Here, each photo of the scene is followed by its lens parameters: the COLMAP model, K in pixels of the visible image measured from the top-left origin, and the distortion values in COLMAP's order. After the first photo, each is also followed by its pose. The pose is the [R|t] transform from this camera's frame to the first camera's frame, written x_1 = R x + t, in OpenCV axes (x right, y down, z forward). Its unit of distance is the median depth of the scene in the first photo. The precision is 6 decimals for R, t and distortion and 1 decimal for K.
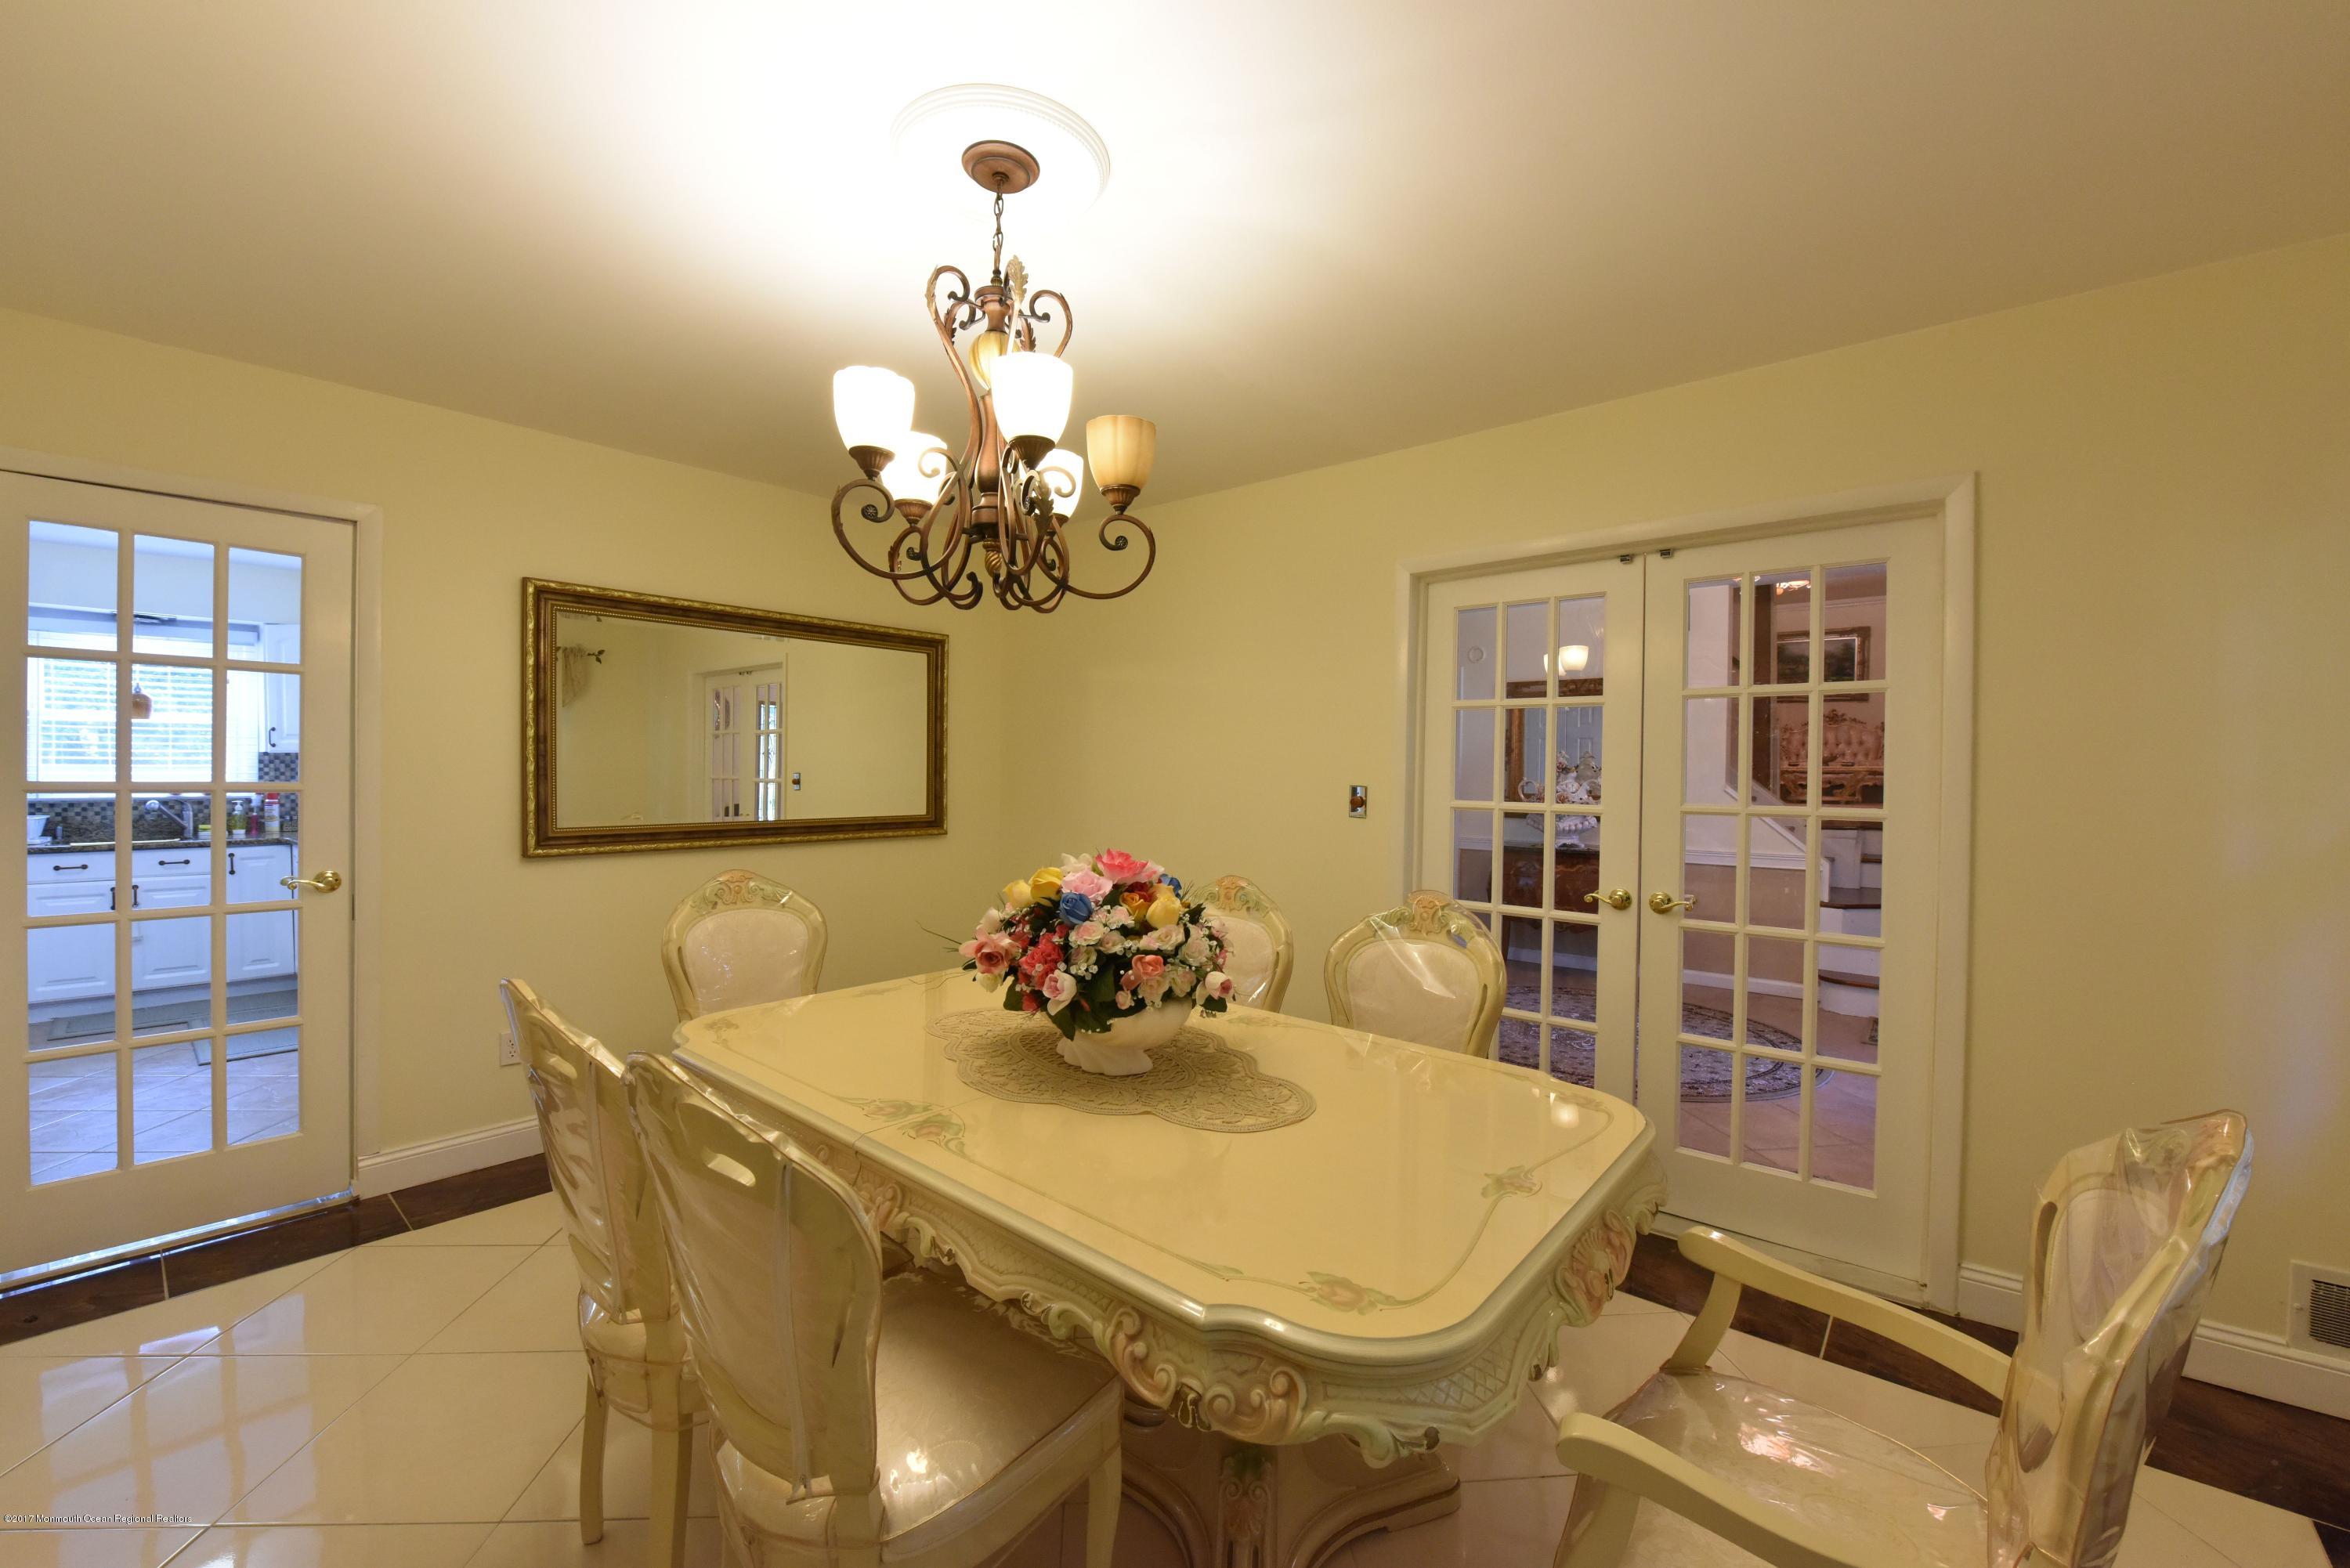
lens RADIAL K [[931.1, 0, 1187.7], [0, 931.1, 788.9], [0, 0, 1]] dist [-0.022767, -0.001026]
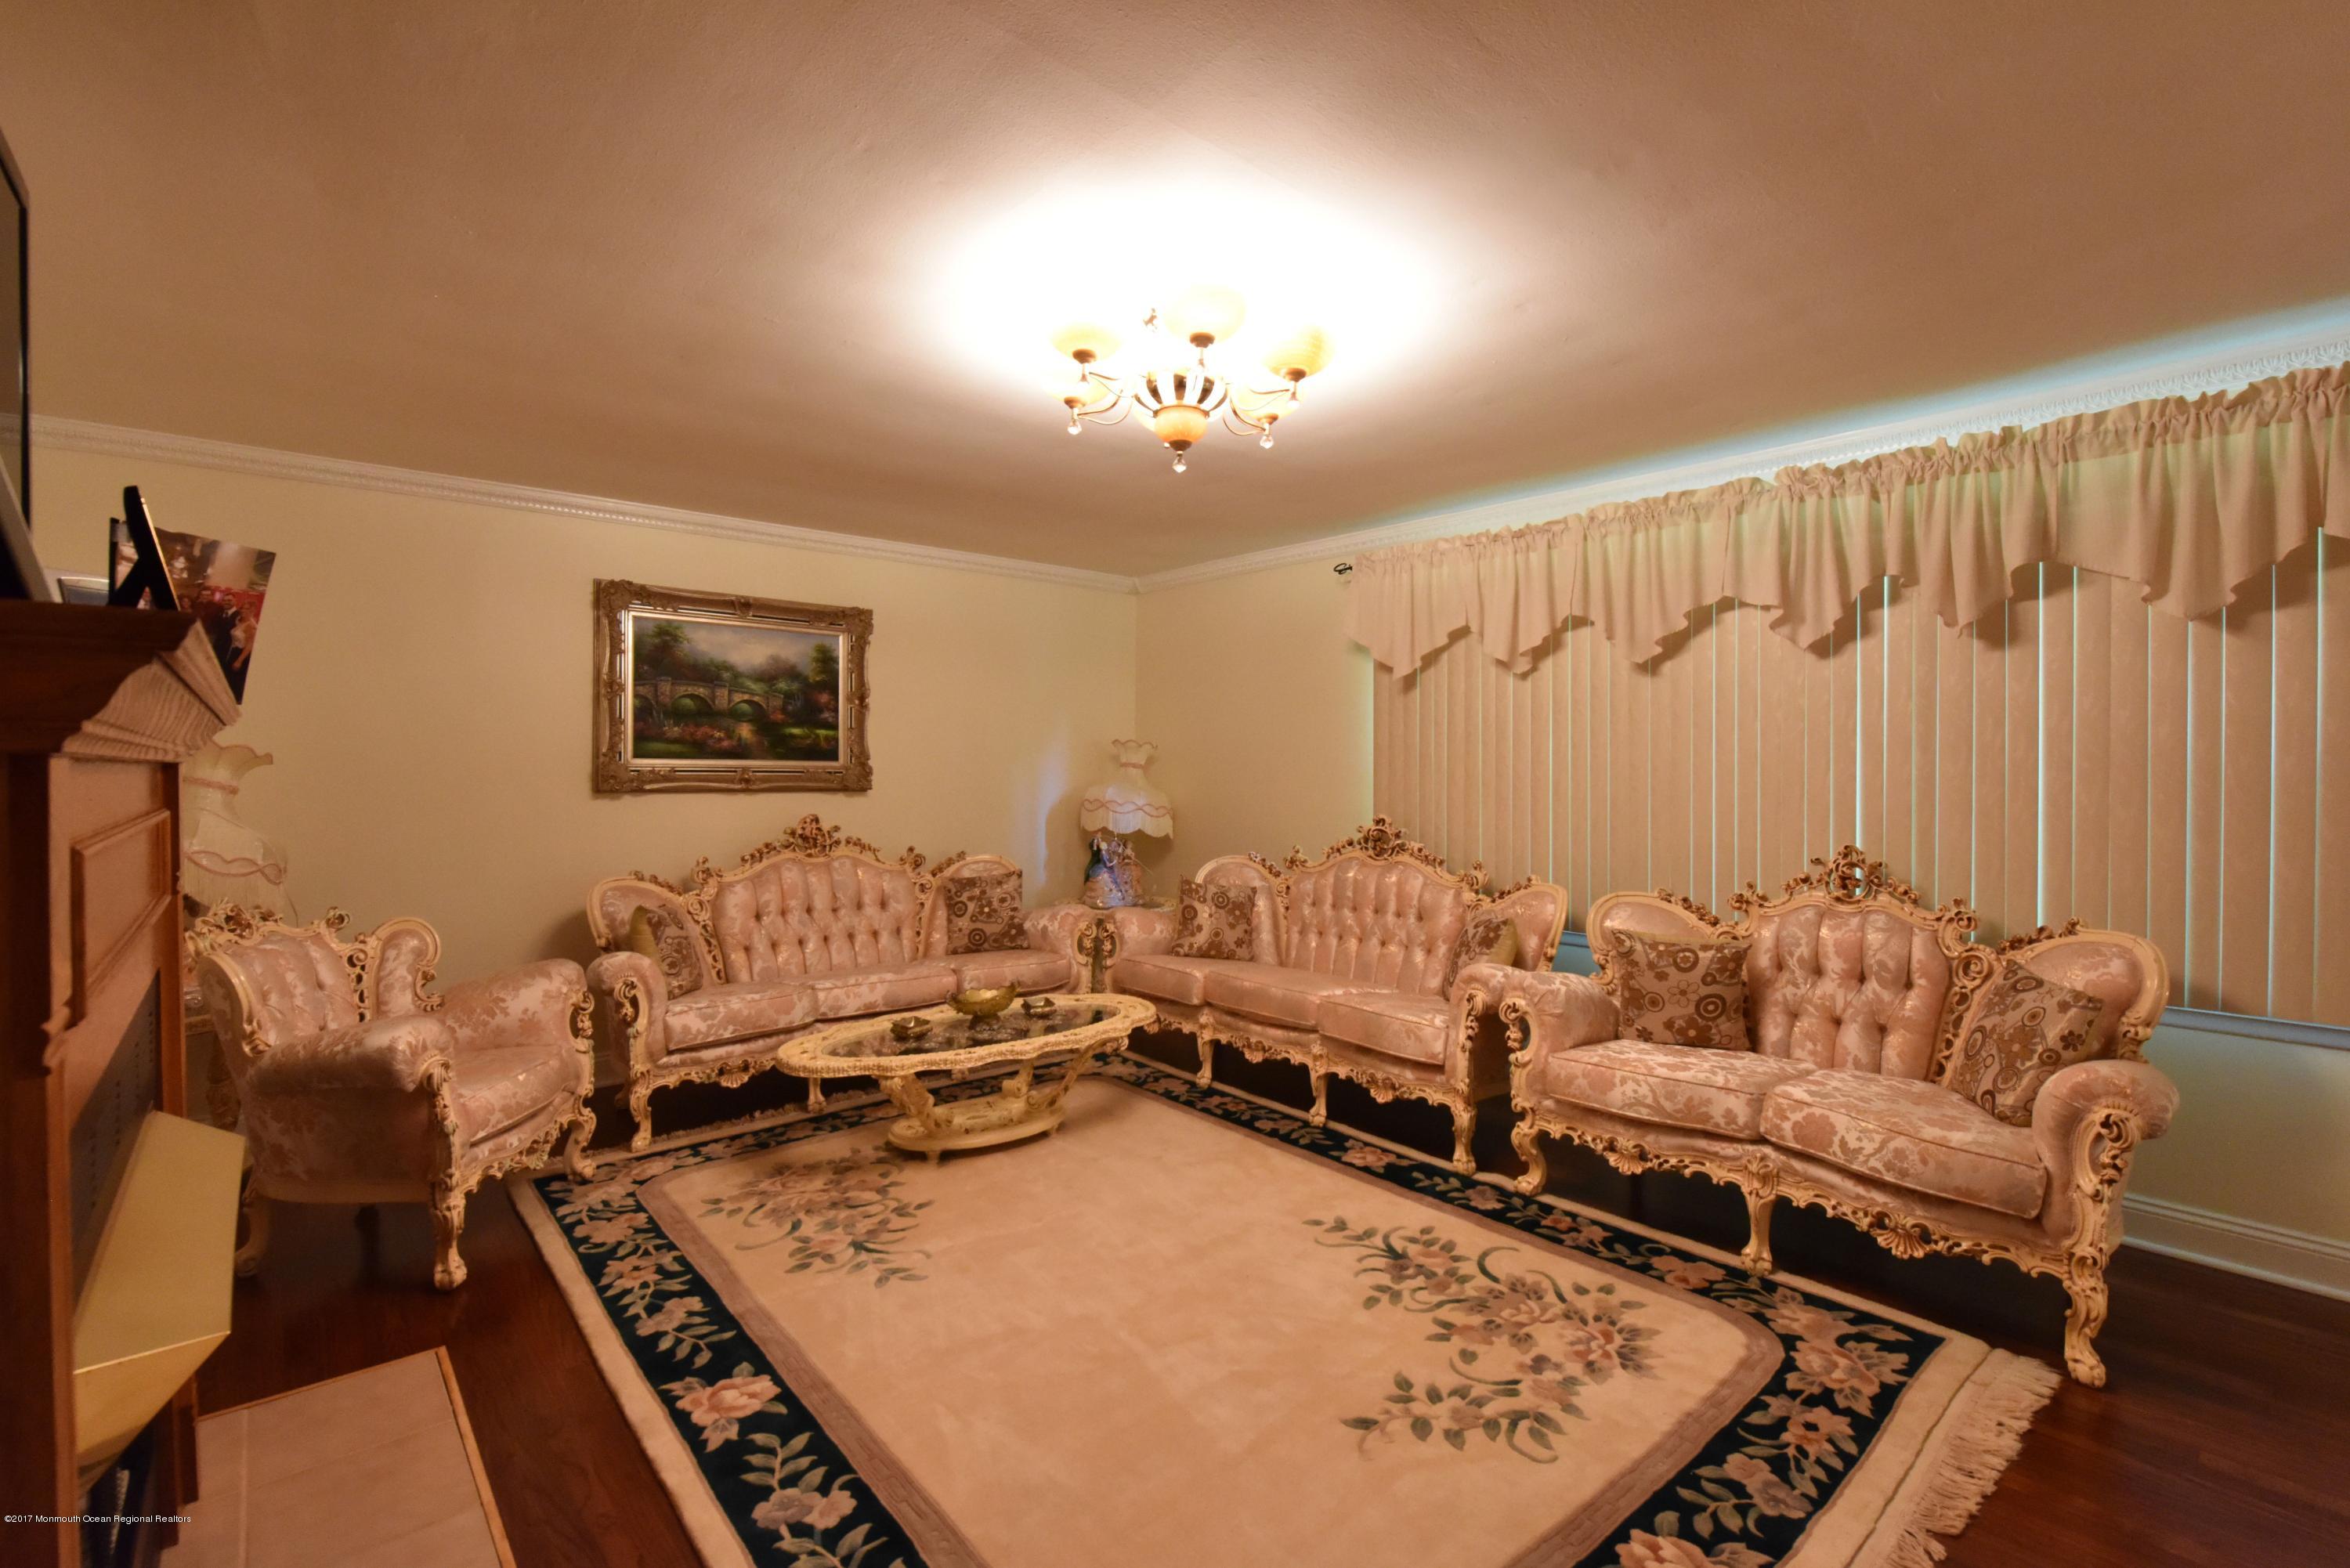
lens RADIAL K [[1045.9, 0, 1176.9], [0, 1045.9, 774.3], [0, 0, 1]] dist [-0.016259, -0.000310]
pose [[0.149682, -0.009260, 0.988691, 0.459220], [0.022245, 0.999735, 0.005996, -0.156569], [-0.988484, 0.021096, 0.149848, 1.204125]]
